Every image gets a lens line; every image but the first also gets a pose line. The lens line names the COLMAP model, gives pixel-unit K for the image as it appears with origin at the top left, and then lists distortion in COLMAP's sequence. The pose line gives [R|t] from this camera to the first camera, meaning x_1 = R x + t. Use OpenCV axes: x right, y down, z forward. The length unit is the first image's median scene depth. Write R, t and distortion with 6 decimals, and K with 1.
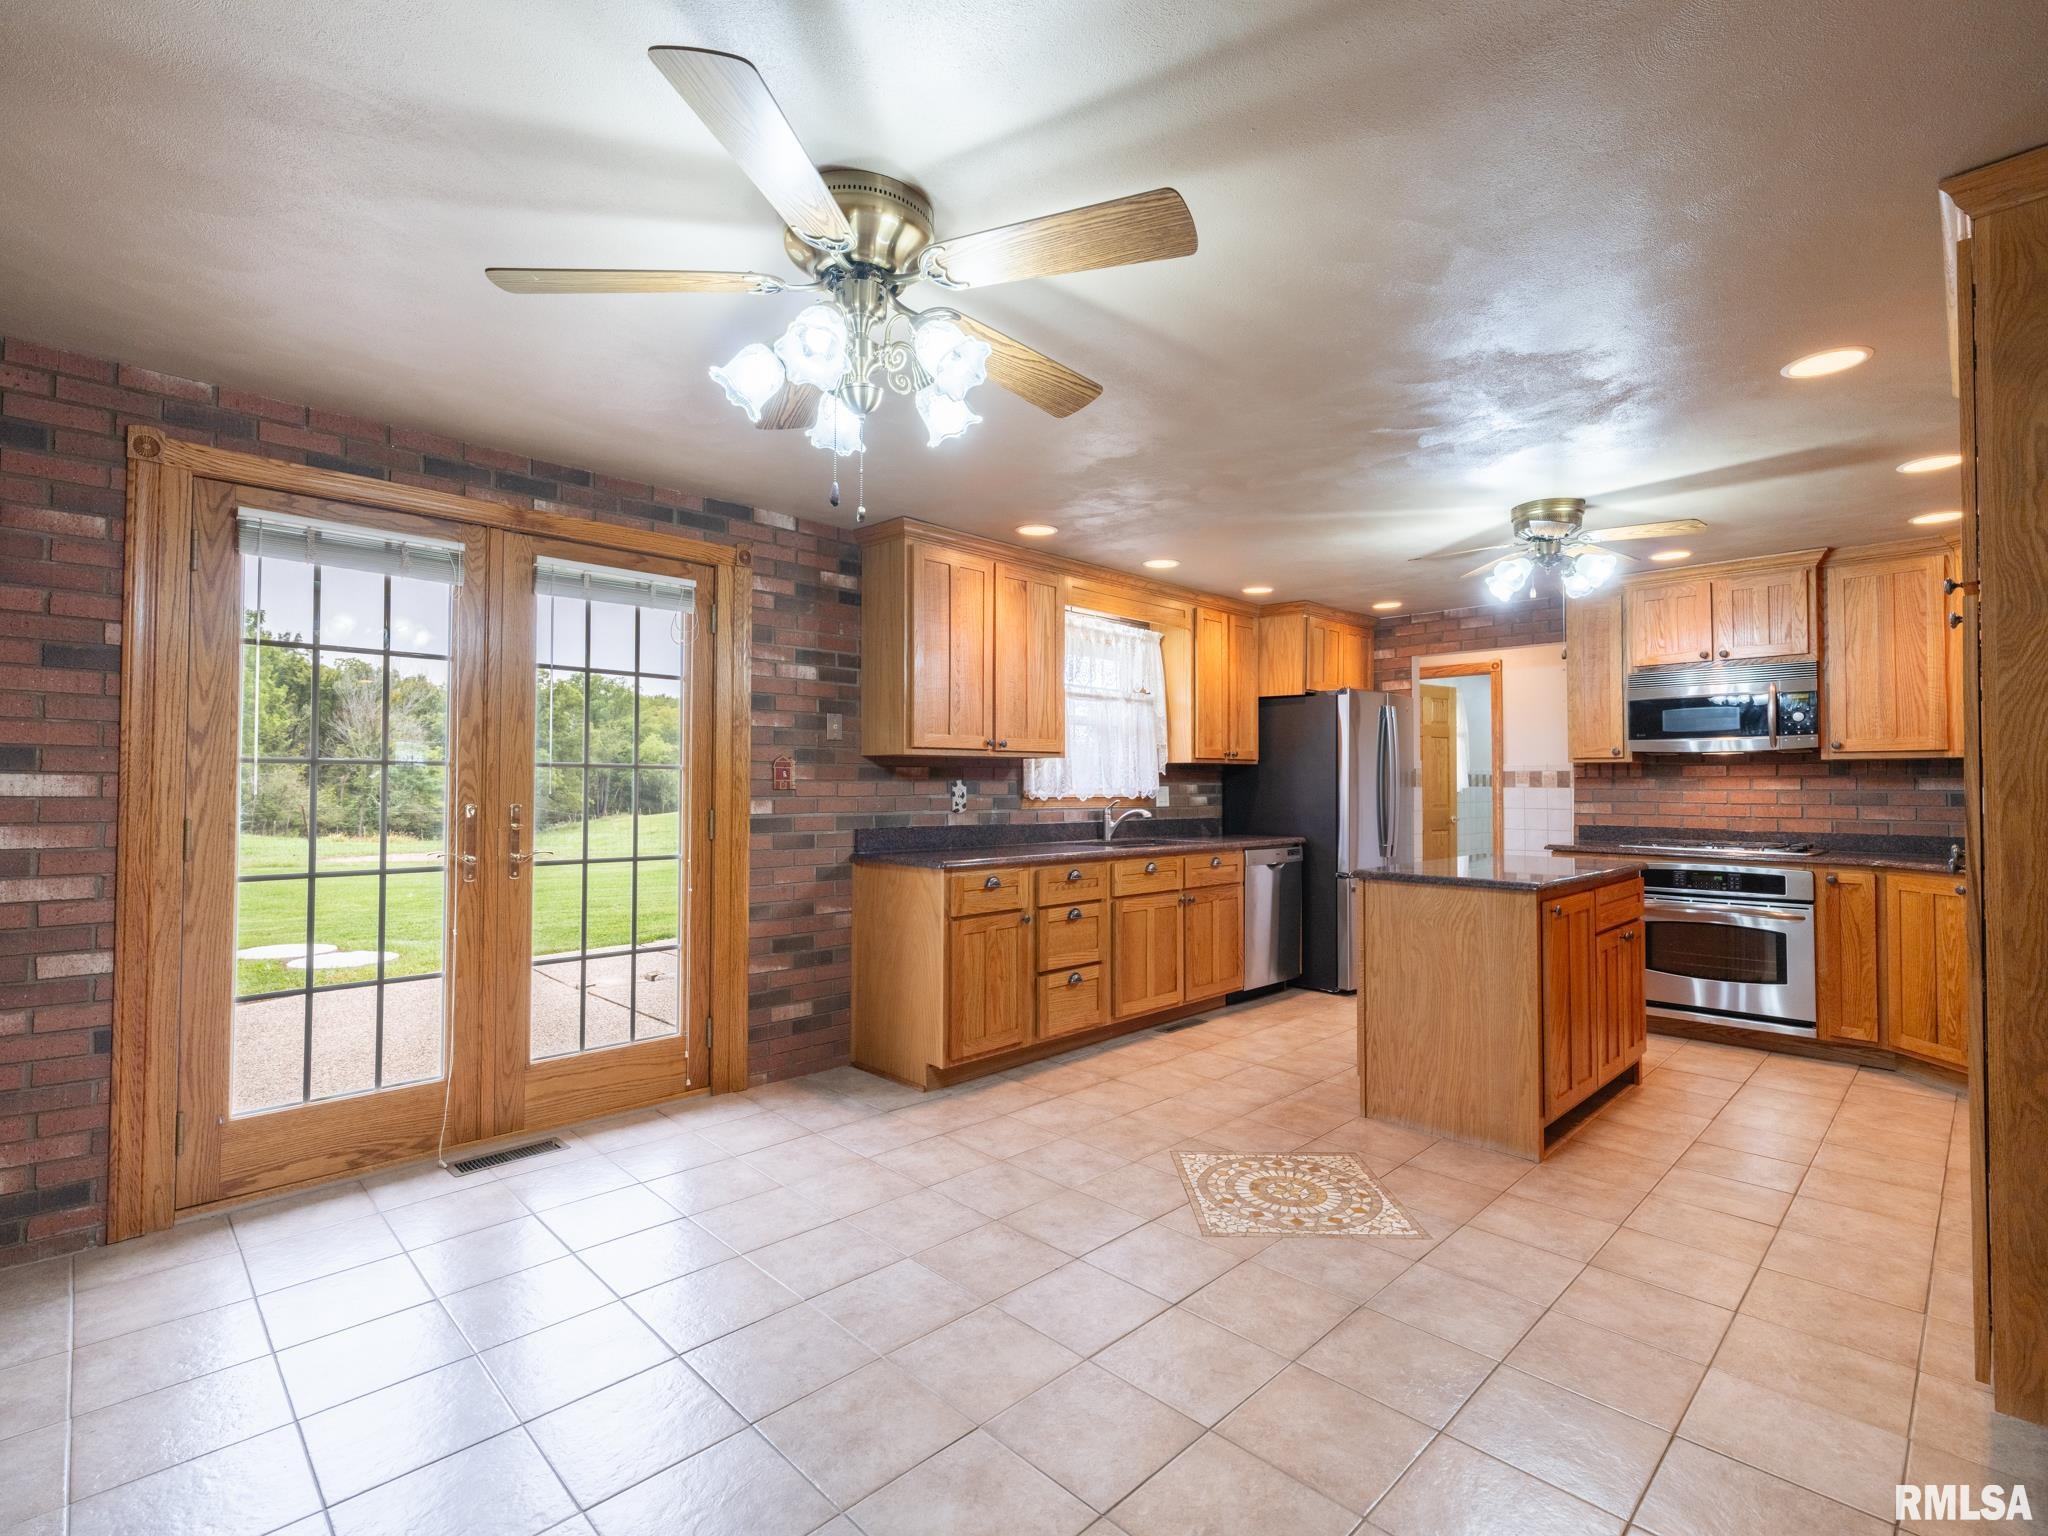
lens RADIAL K [[959.0, 0, 1024.2], [0, 959.0, 760.9], [0, 0, 1]] dist [-0.000196, 0.000143]
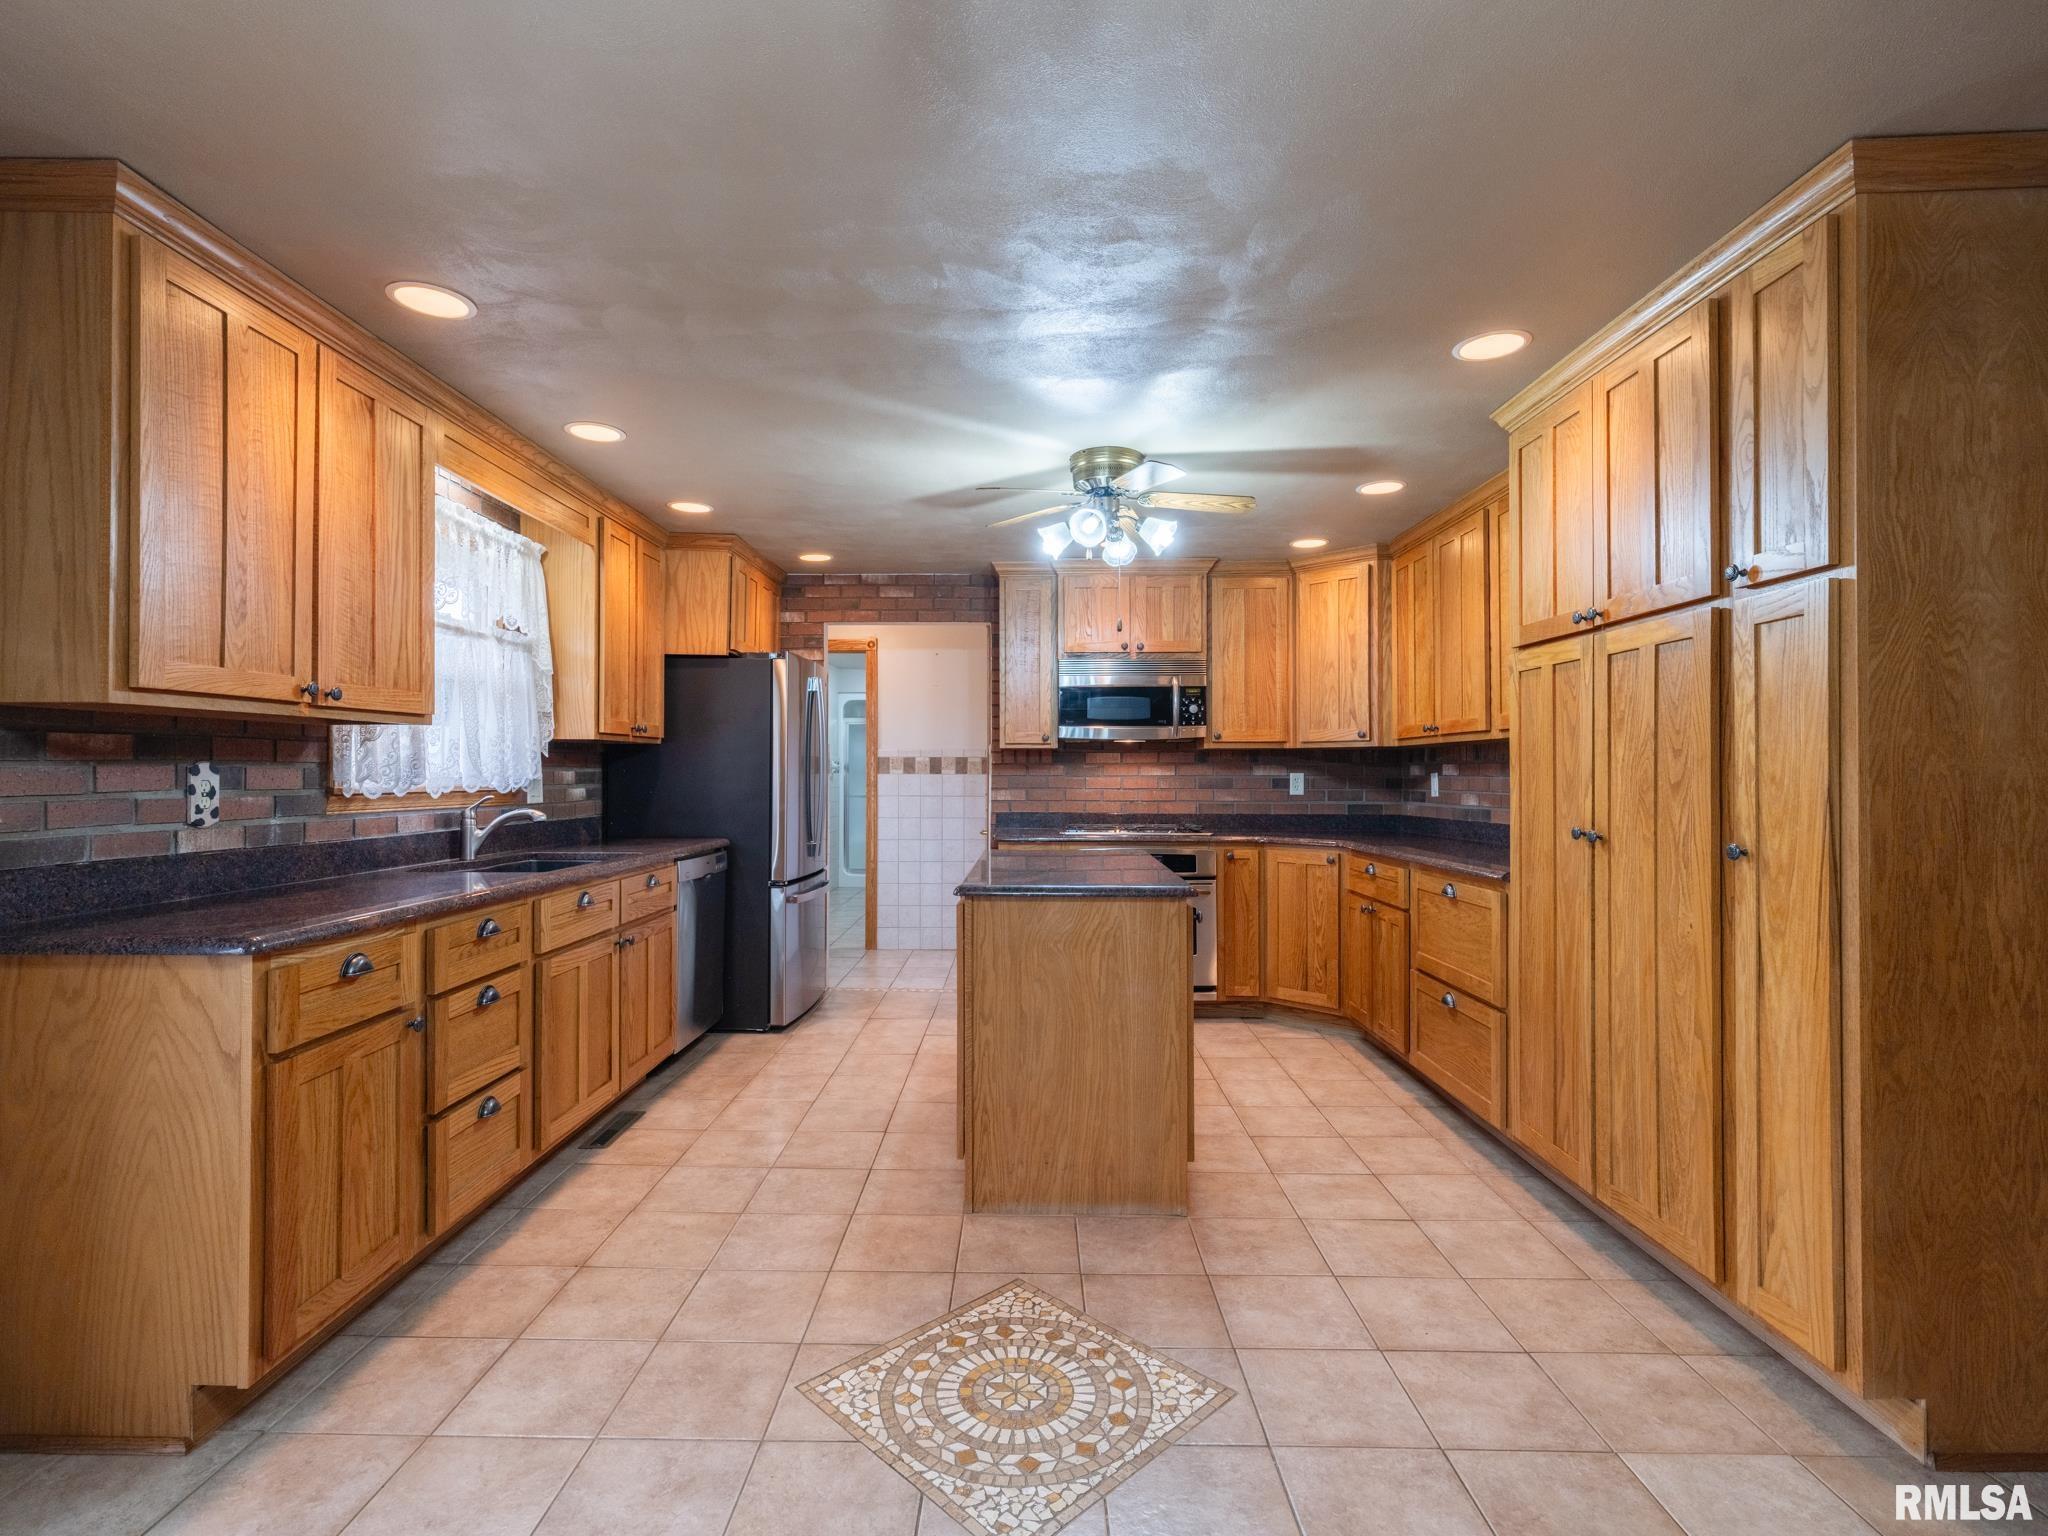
lens RADIAL K [[981.4, 0, 1012.2], [0, 981.4, 762.8], [0, 0, 1]] dist [-0.000050, 0.000106]
pose [[0.715998, 0.005585, 0.698080, -0.135781], [-0.016625, 0.999821, 0.009053, 0.009406], [-0.697905, -0.018088, 0.715962, 0.365128]]
